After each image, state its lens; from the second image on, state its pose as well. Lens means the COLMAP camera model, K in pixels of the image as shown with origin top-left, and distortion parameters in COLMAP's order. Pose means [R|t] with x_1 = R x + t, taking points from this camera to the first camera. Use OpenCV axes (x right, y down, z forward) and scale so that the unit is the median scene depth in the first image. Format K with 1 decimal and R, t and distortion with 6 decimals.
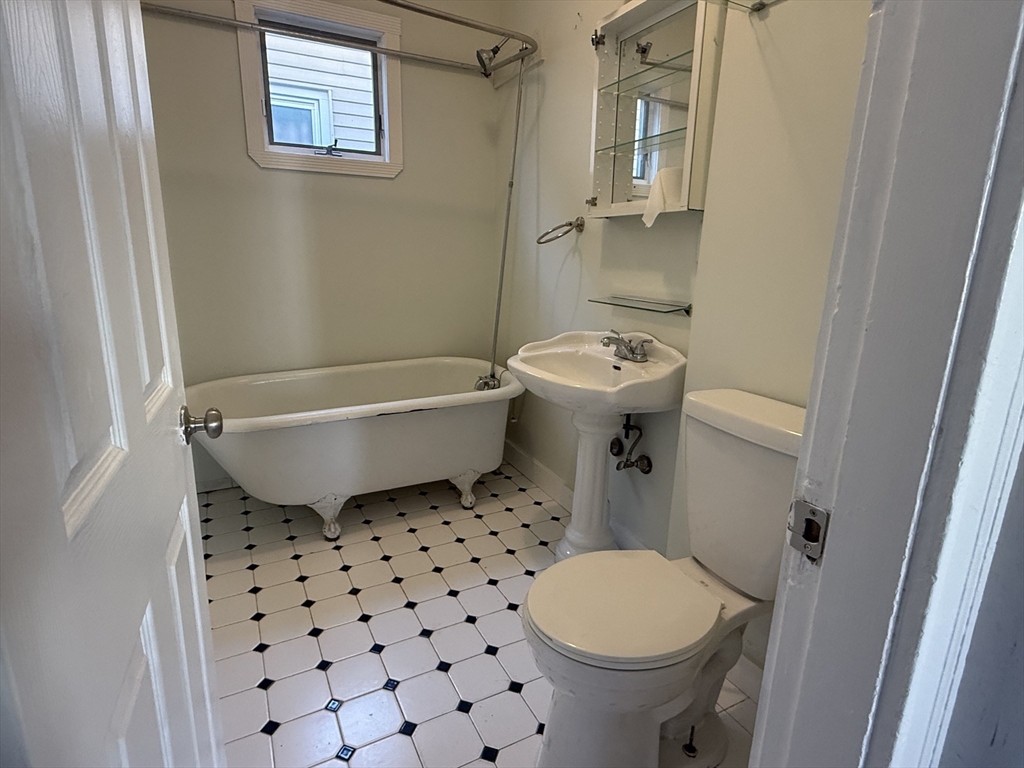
lens RADIAL K [[533.0, 0, 510.1], [0, 533.0, 382.4], [0, 0, 1]] dist [-0.004085, 0.001999]
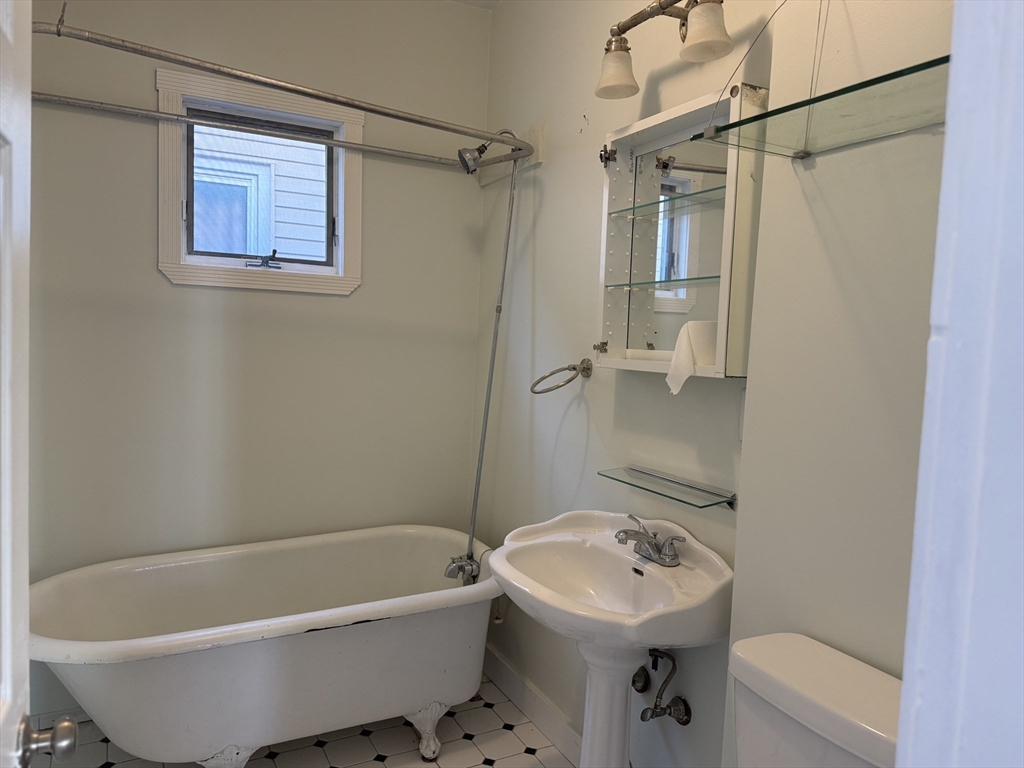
lens RADIAL K [[718.8, 0, 508.2], [0, 718.8, 381.5], [0, 0, 1]] dist [0.049866, -0.037131]
pose [[0.999809, 0.014877, 0.012674, 0.004474], [-0.012493, 0.985206, -0.170921, -0.099639], [-0.015029, 0.170730, 0.985203, -0.017920]]
